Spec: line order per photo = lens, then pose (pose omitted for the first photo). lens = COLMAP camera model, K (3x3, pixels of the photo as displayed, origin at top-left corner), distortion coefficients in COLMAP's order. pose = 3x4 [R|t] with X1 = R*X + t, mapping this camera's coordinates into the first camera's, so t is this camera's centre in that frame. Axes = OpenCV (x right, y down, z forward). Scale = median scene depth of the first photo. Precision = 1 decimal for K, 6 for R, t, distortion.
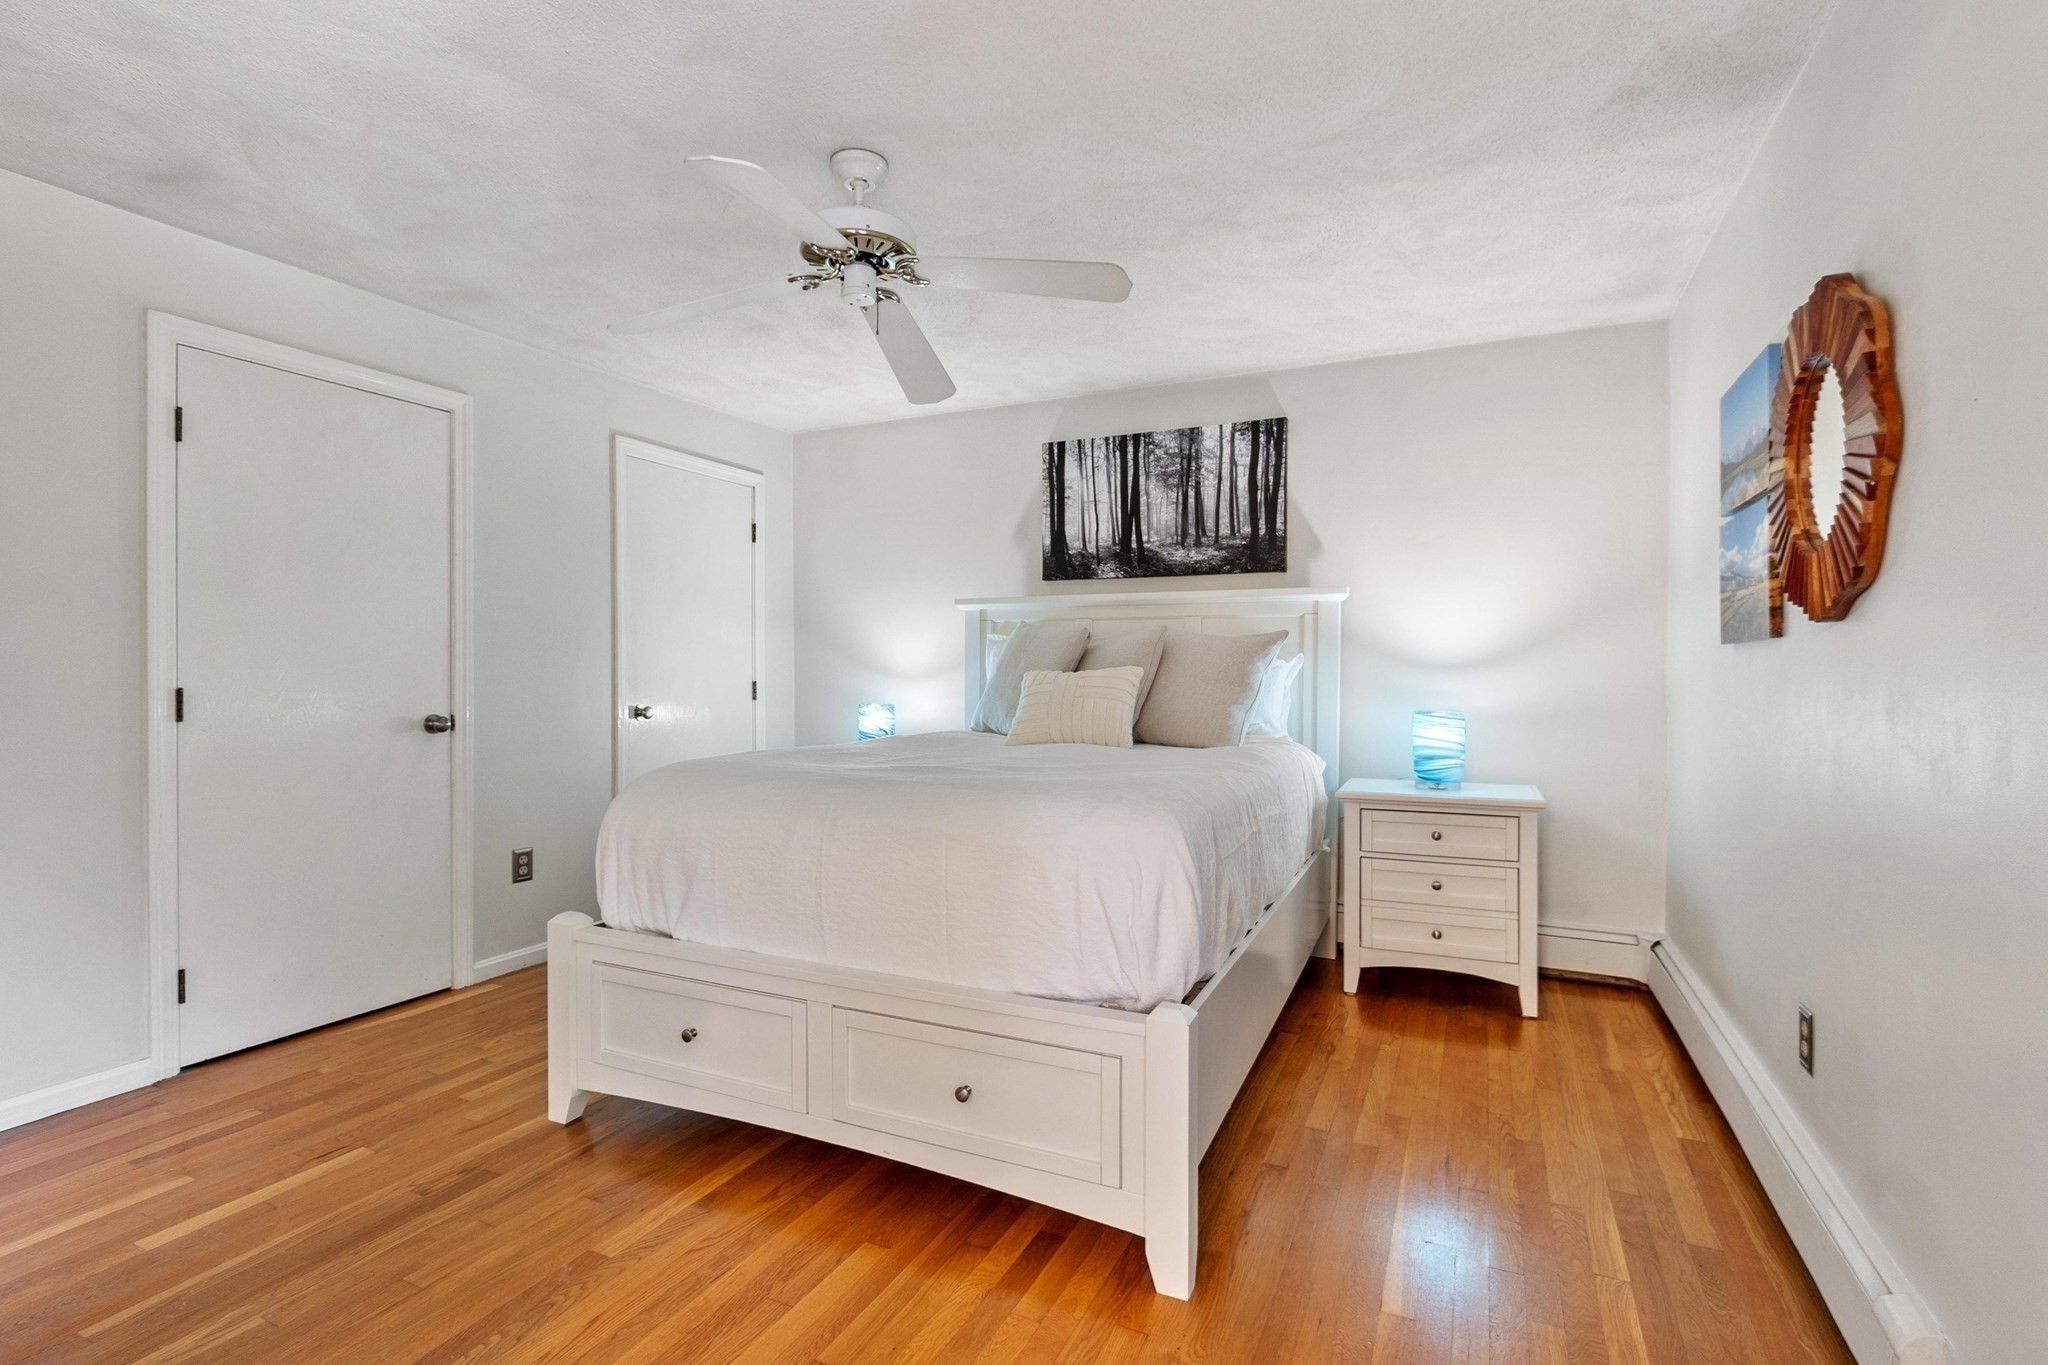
lens RADIAL K [[973.6, 0, 1022.8], [0, 973.6, 683.0], [0, 0, 1]] dist [0.000753, 0.000874]
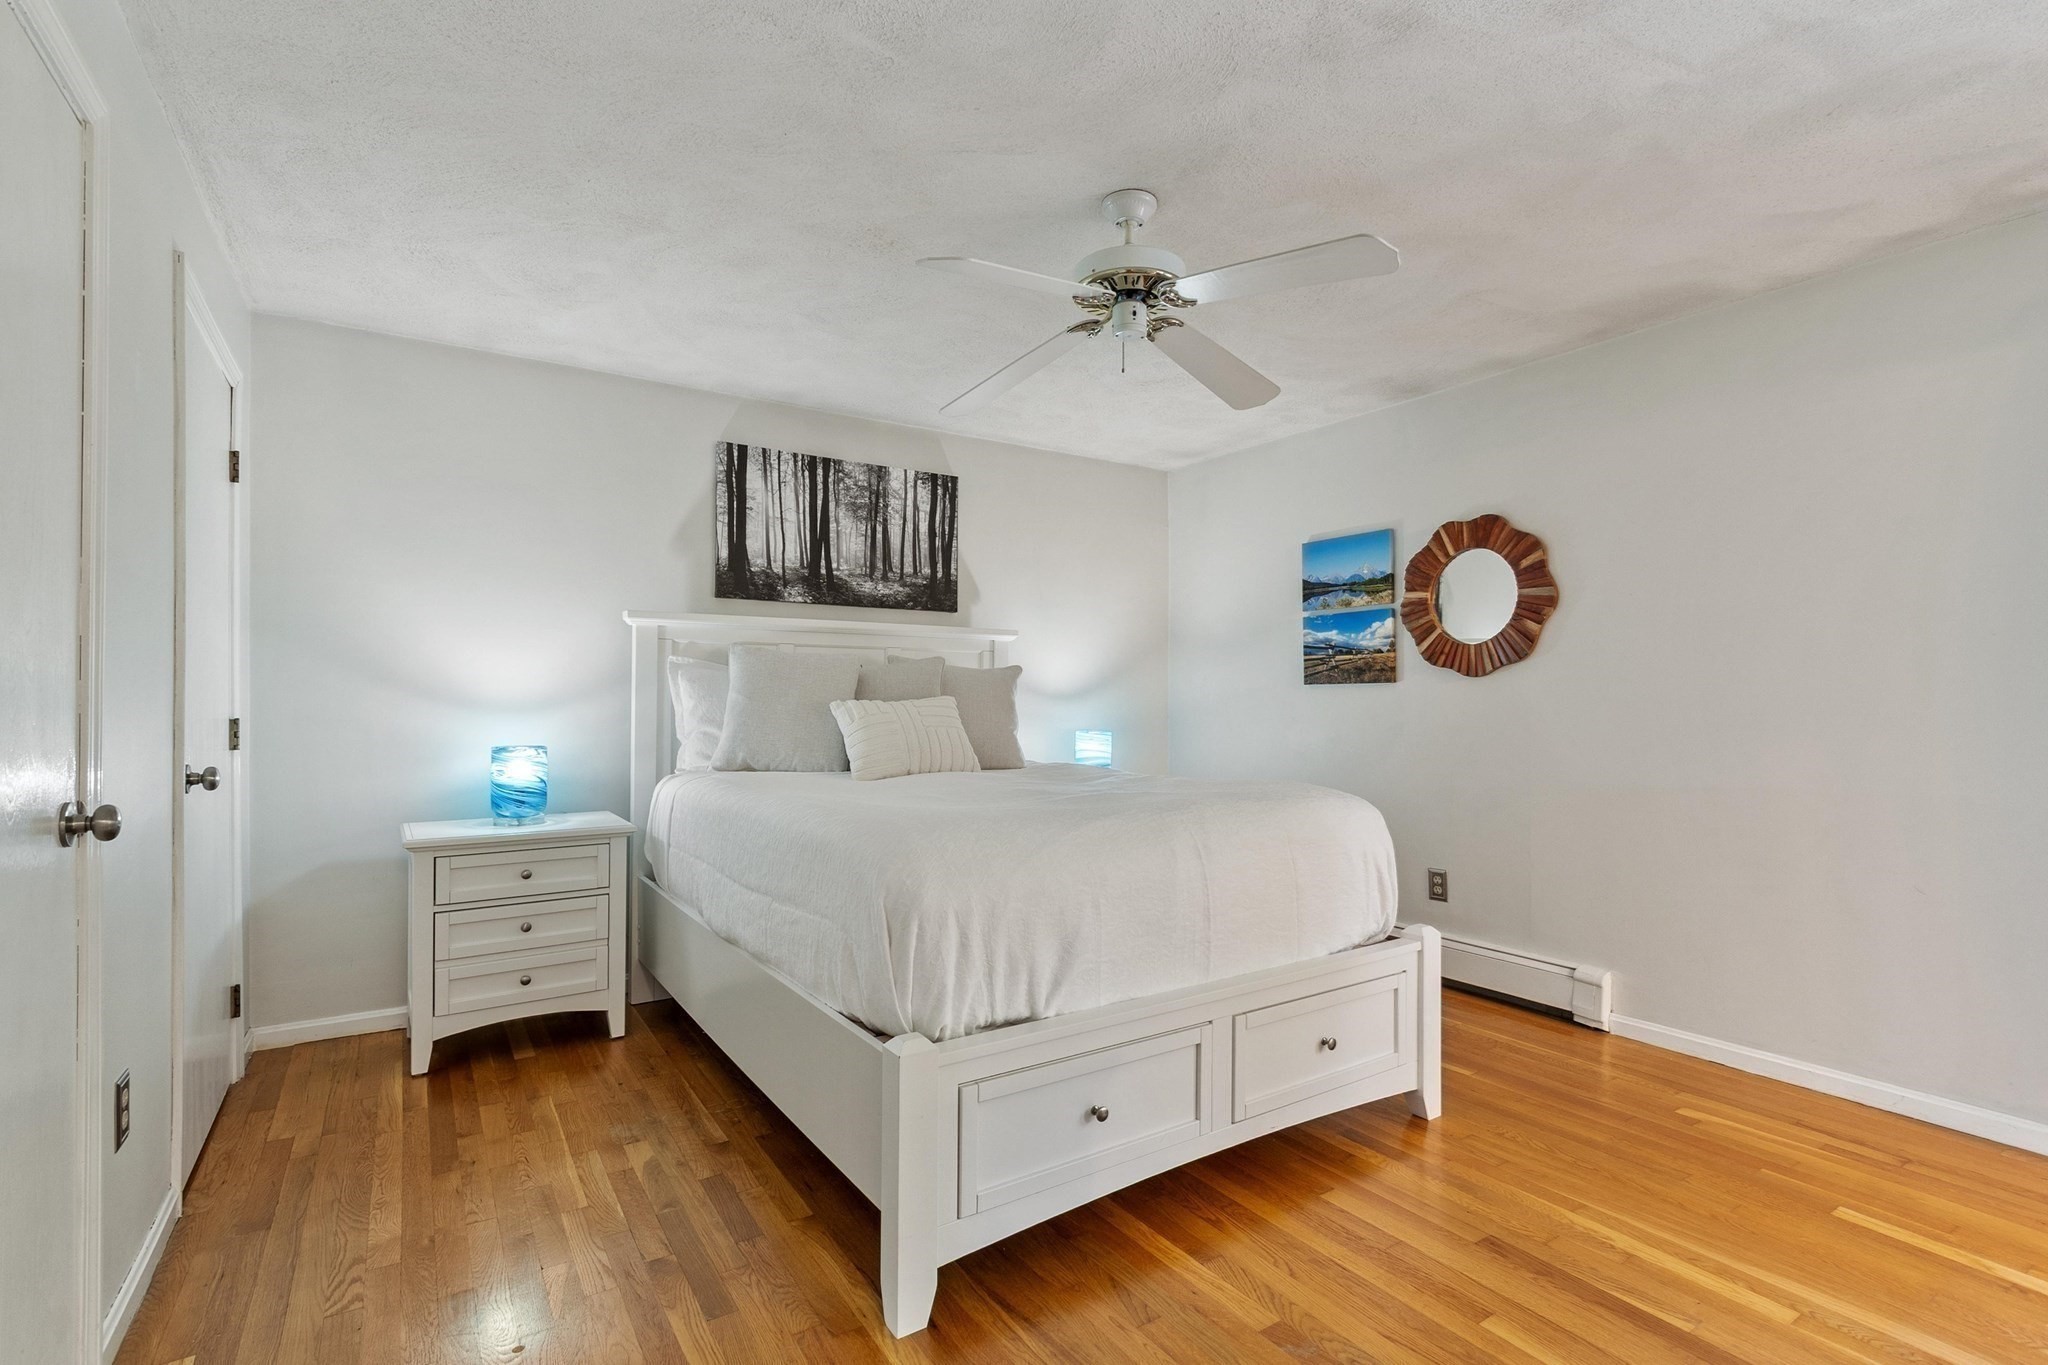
lens RADIAL K [[973.6, 0, 1067.3], [0, 973.6, 684.6], [0, 0, 1]] dist [0.000753, 0.000874]
pose [[0.495702, 0.013206, 0.868392, -0.621328], [0.011621, 0.999694, -0.021836, -0.004501], [-0.868415, 0.020915, 0.495397, 0.318165]]
